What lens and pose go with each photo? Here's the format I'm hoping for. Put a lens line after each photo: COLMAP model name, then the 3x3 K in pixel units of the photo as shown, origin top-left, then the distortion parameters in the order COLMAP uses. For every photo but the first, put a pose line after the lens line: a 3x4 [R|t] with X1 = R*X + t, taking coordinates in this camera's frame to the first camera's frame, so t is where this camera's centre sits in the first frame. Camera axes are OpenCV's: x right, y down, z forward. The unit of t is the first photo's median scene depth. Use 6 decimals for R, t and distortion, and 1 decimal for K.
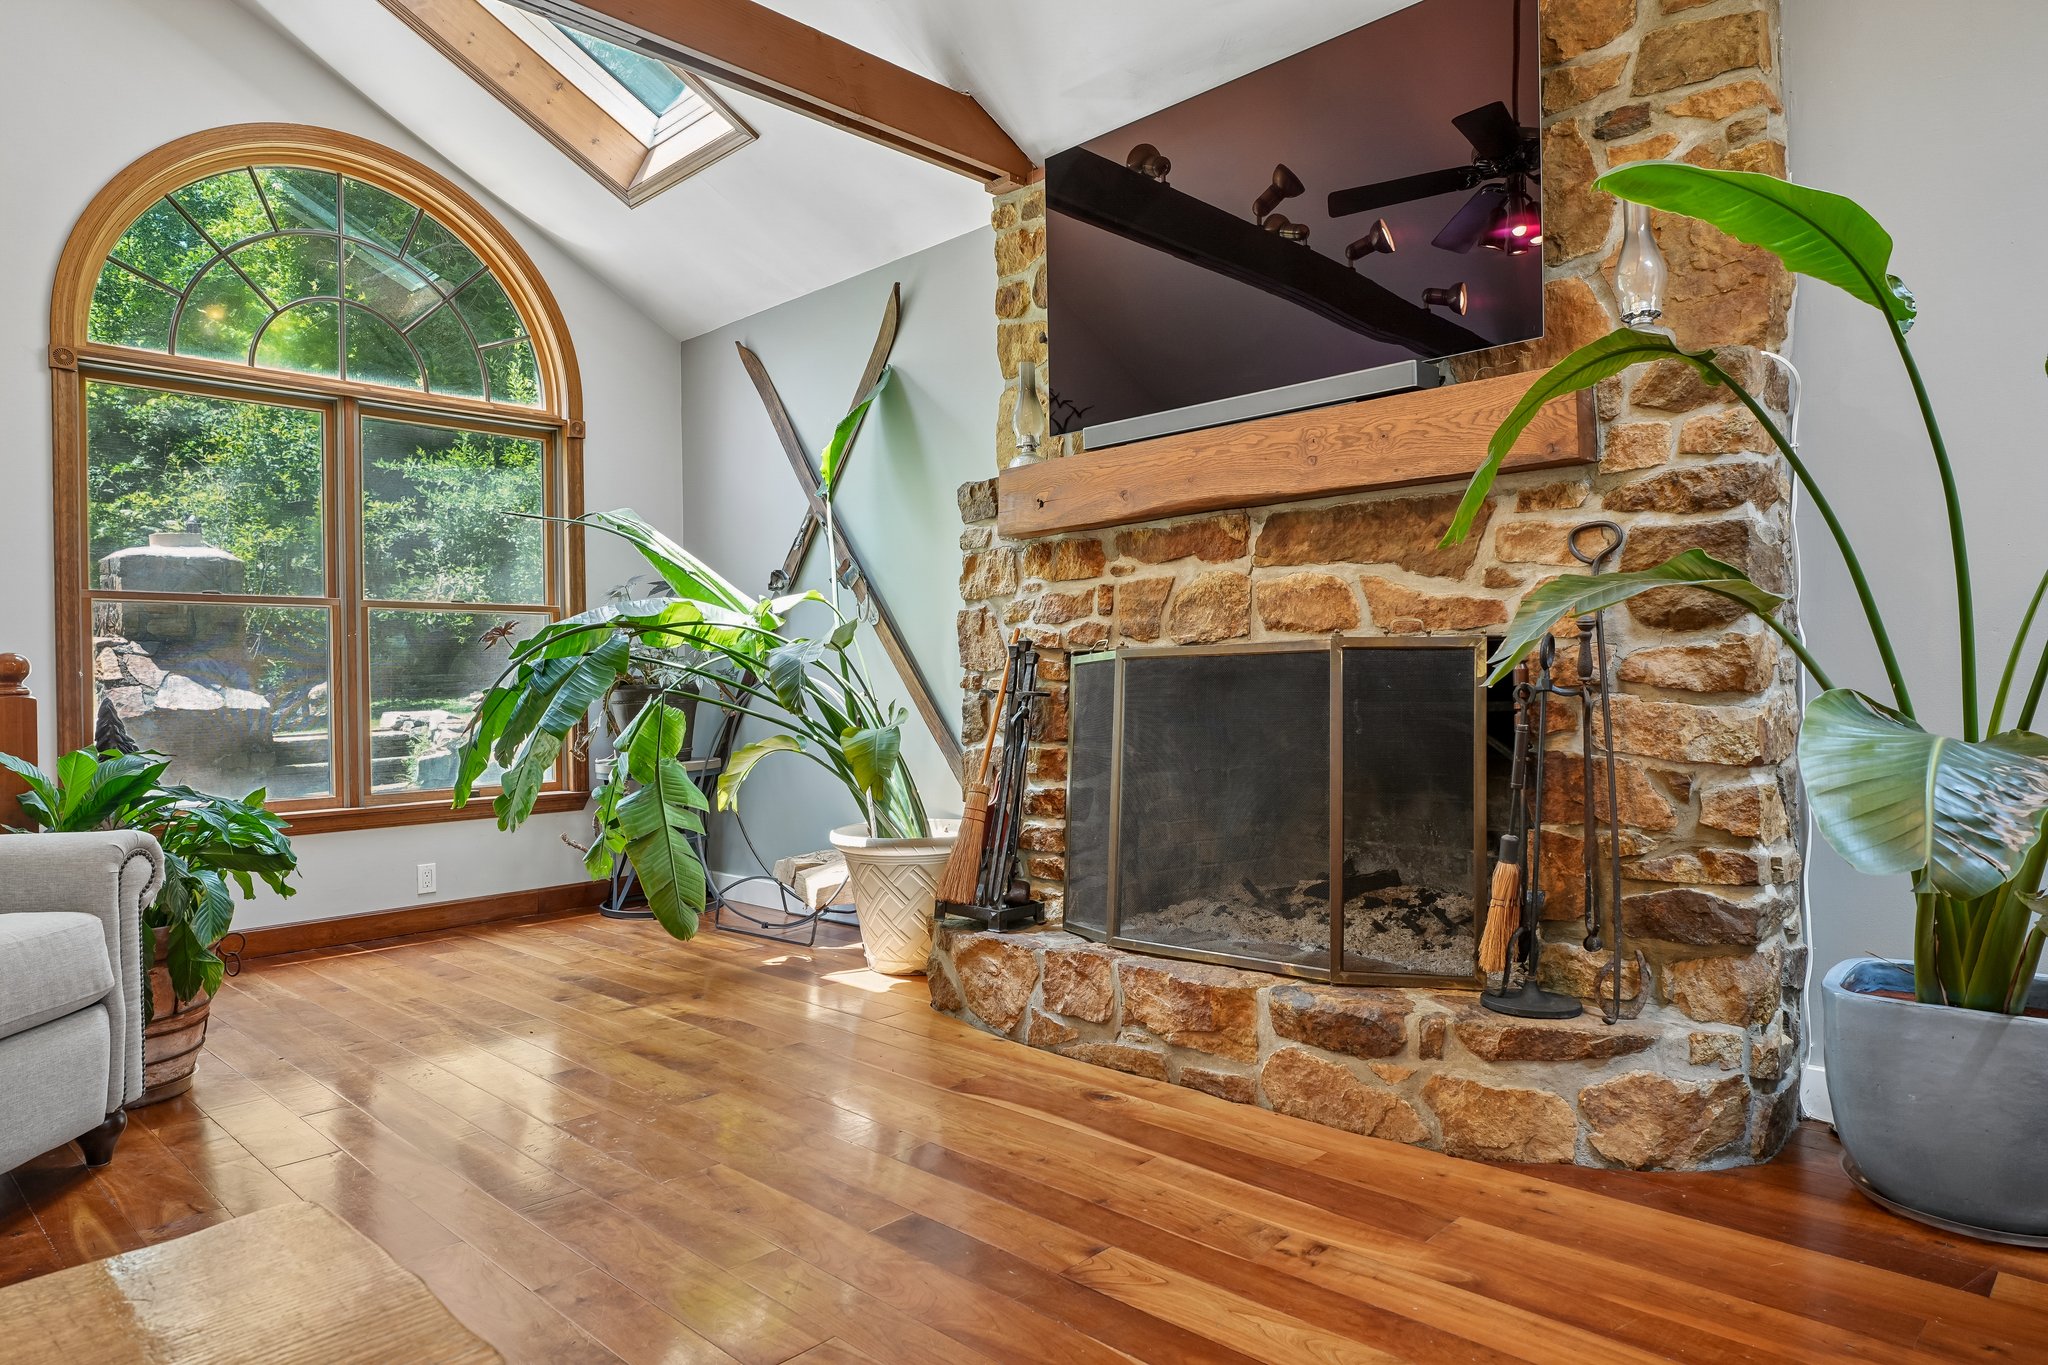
lens RADIAL K [[1237.6, 0, 1026.0], [0, 1237.6, 681.2], [0, 0, 1]] dist [-0.003498, 0.002690]
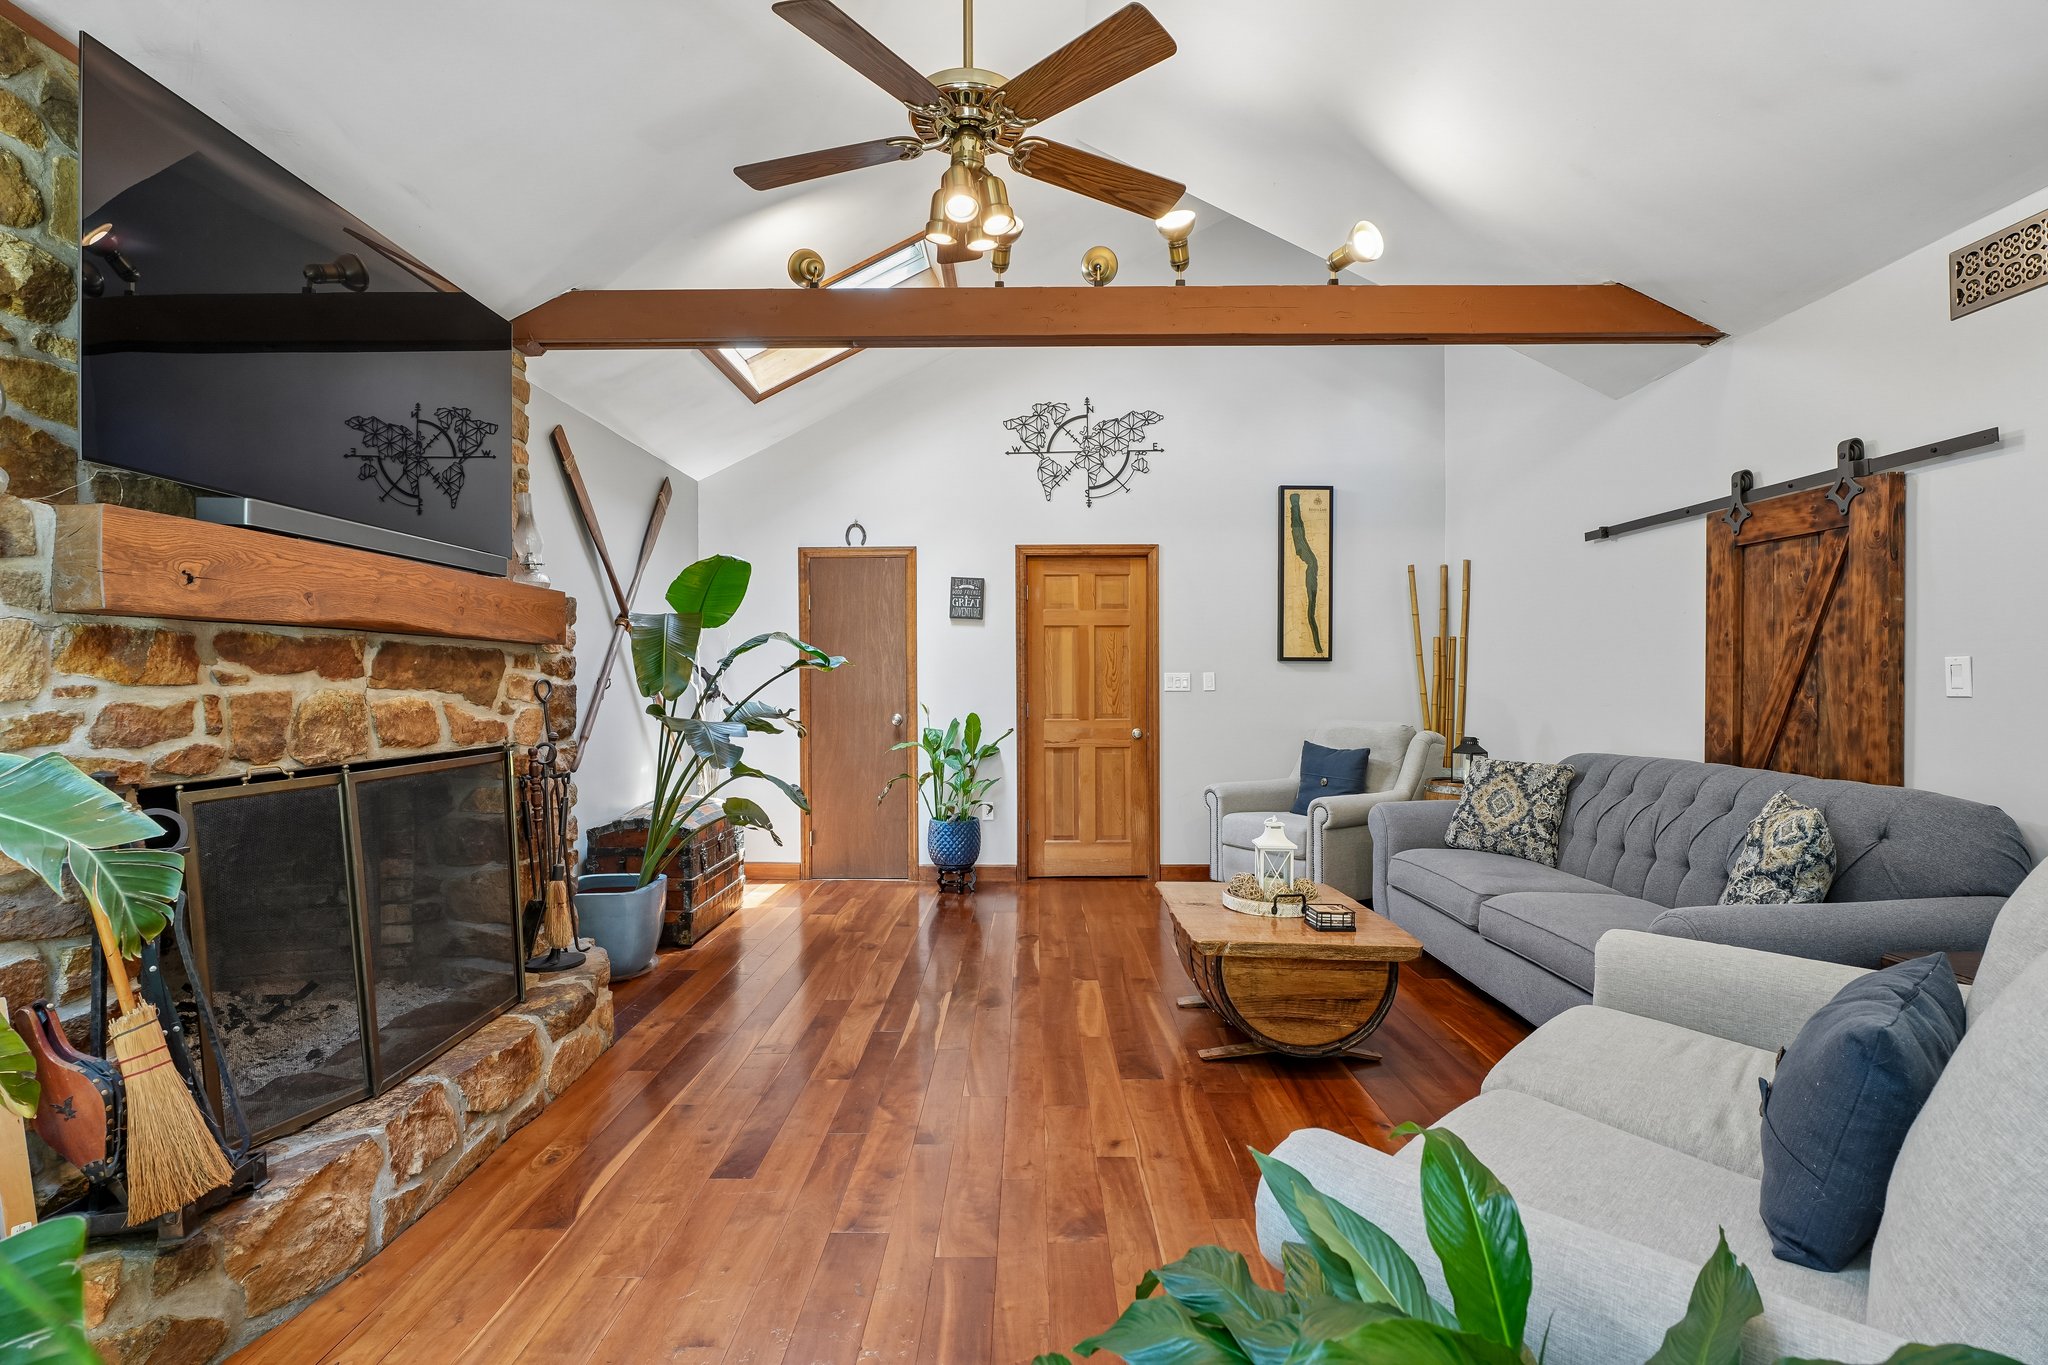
lens RADIAL K [[915.2, 0, 1023.4], [0, 915.2, 683.9], [0, 0, 1]] dist [-0.007917, 0.004498]
pose [[-0.686249, 0.018963, 0.727119, -0.881914], [0.015381, 0.999815, -0.011559, -0.089135], [-0.727204, 0.003252, -0.686414, 1.291368]]
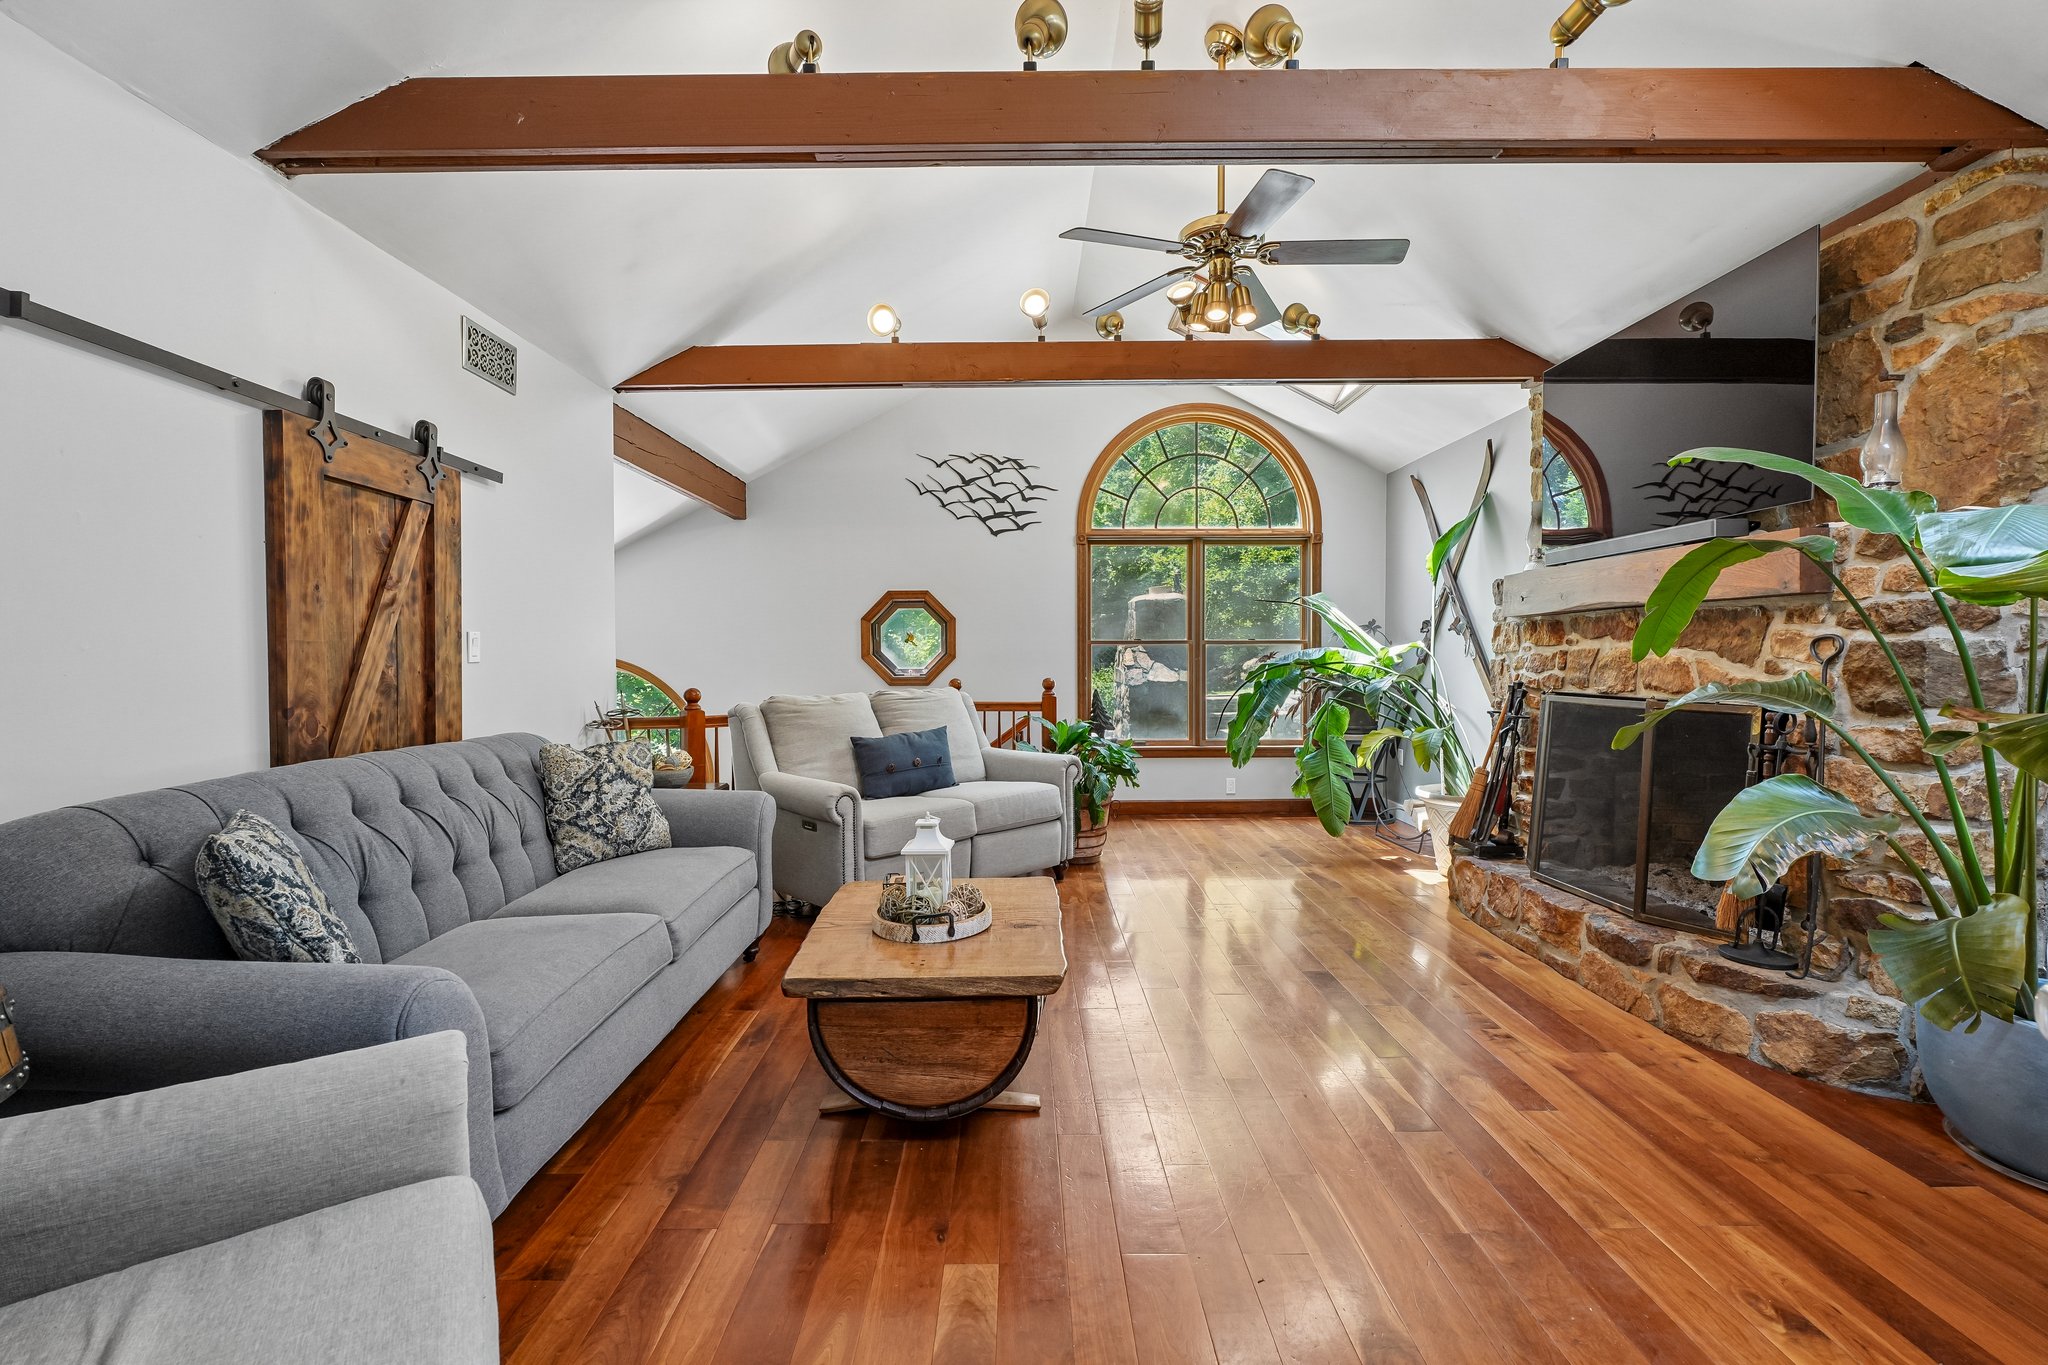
lens RADIAL K [[915.2, 0, 1025.5], [0, 915.2, 683.1], [0, 0, 1]] dist [-0.007917, 0.004498]
pose [[0.698141, 0.036539, -0.715027, 0.526199], [-0.007492, 0.999015, 0.043737, -0.103640], [0.715921, -0.025178, 0.697727, -0.367085]]
